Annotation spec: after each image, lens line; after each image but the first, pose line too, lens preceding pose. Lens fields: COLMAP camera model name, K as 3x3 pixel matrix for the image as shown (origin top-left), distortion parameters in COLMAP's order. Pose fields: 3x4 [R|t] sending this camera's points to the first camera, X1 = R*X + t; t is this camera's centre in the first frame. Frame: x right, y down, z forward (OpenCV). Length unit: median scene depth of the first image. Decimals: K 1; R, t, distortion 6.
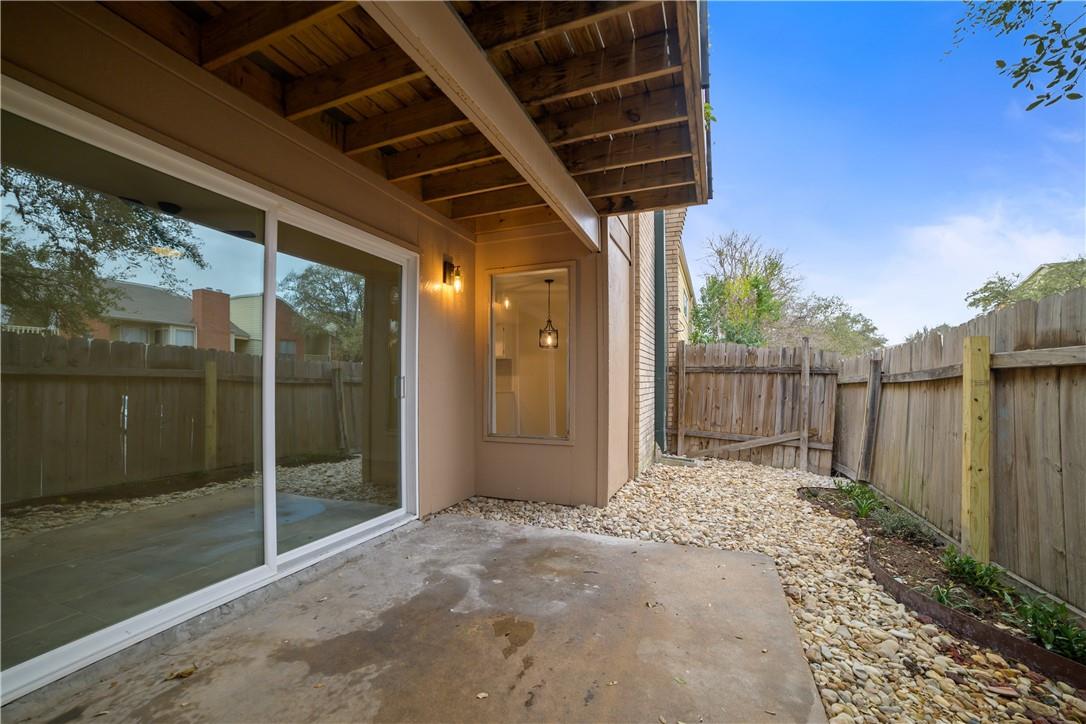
lens RADIAL K [[441.2, 0, 550.4], [0, 441.2, 374.5], [0, 0, 1]] dist [-0.099517, 0.037462]
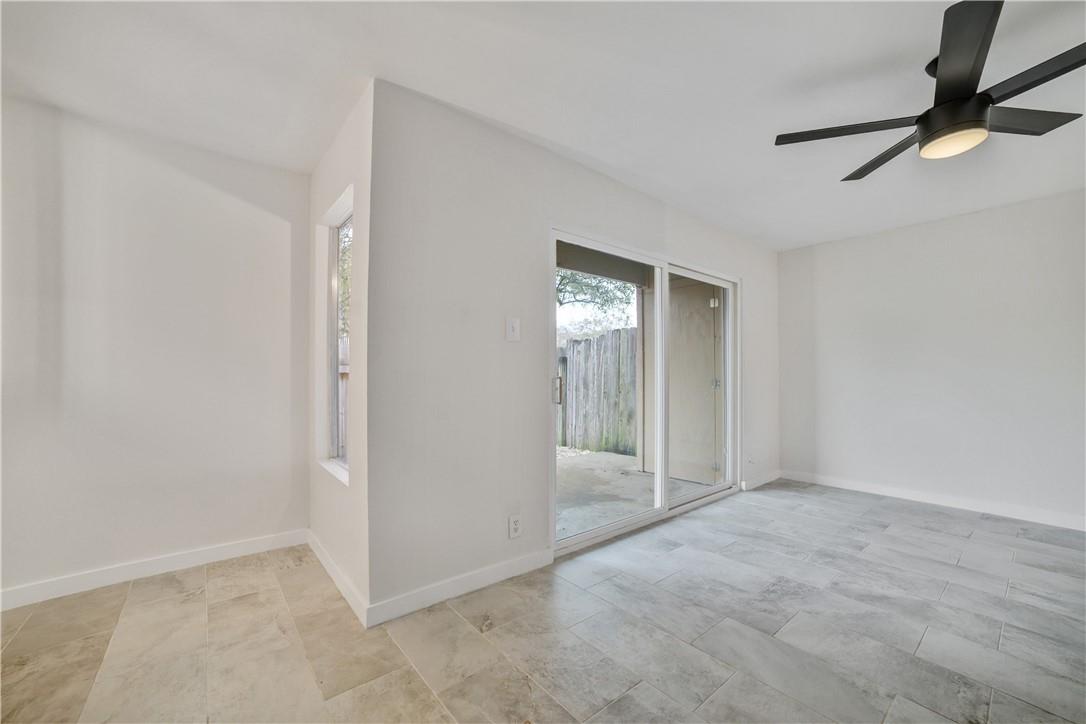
lens RADIAL K [[435.6, 0, 545.4], [0, 435.6, 366.1], [0, 0, 1]] dist [-0.084103, 0.035012]
pose [[-0.868269, 0.004898, 0.496070, -1.010389], [-0.015058, 0.999230, -0.036223, 0.011812], [-0.495865, -0.038922, -0.867527, 2.375221]]
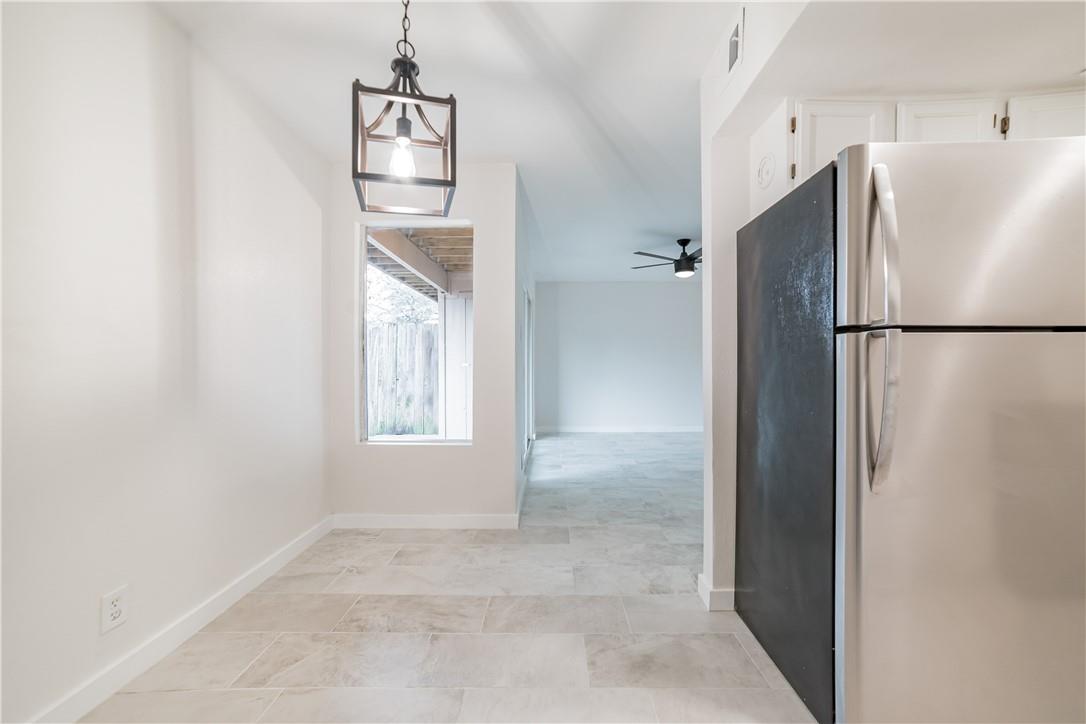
lens RADIAL K [[445.5, 0, 546.6], [0, 445.5, 365.8], [0, 0, 1]] dist [-0.072722, 0.041504]
pose [[-0.938369, -0.000357, -0.345636, 0.020420], [0.006636, 0.999797, -0.019049, 0.037483], [0.345573, -0.020169, -0.938175, 3.054705]]
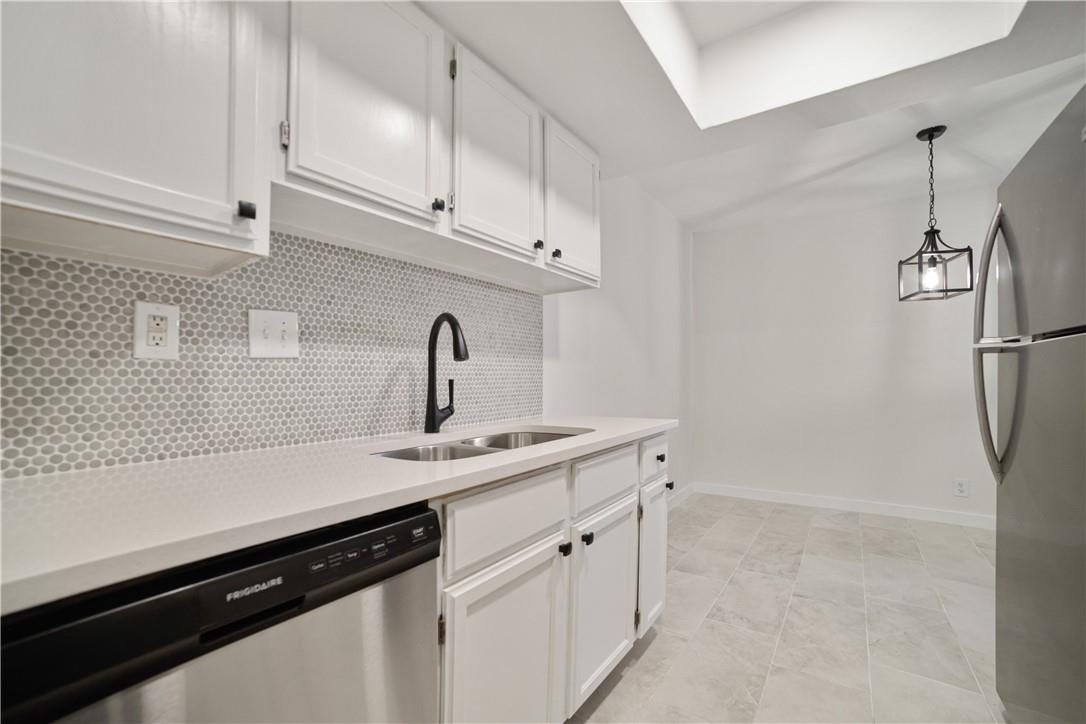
lens RADIAL K [[451.3, 0, 545.8], [0, 451.3, 386.2], [0, 0, 1]] dist [-0.104551, 0.040149]
pose [[0.250678, -0.019077, 0.967883, -1.203063], [-0.016980, 0.999565, 0.024099, 0.040700], [-0.967922, -0.022476, 0.250245, 3.171903]]
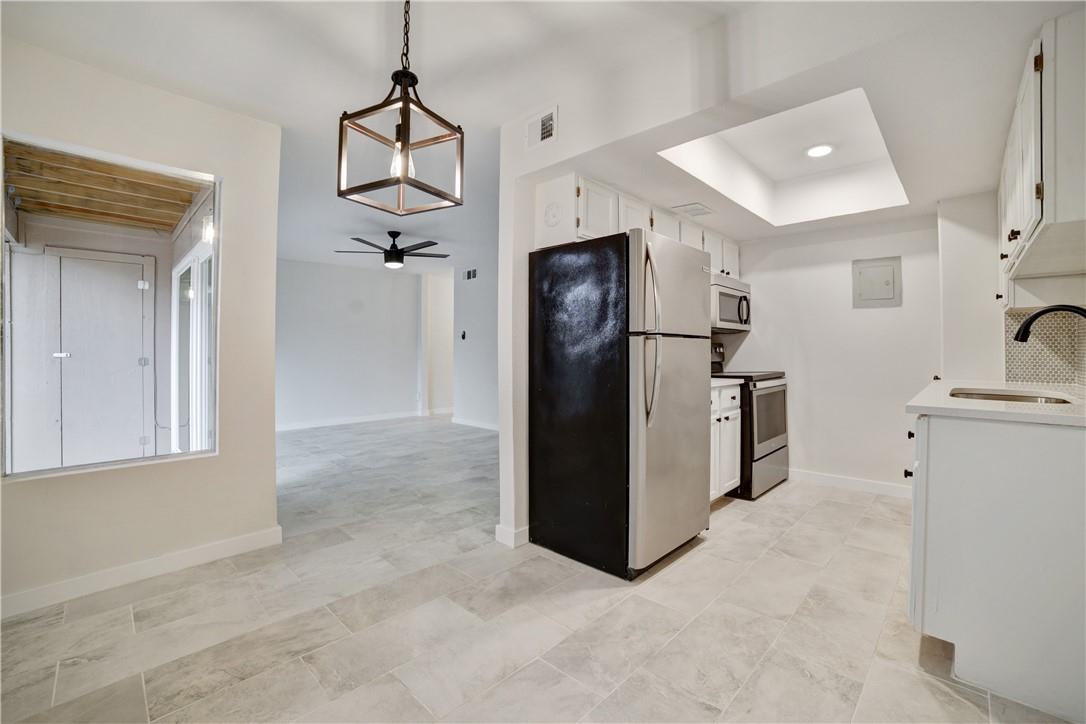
lens RADIAL K [[466.9, 0, 559.5], [0, 466.9, 344.0], [0, 0, 1]] dist [-0.095658, 0.030869]
pose [[-0.381258, -0.014617, -0.924353, 0.428899], [0.023991, 0.999382, -0.025699, 0.028038], [0.924157, -0.031974, -0.380672, 2.916342]]
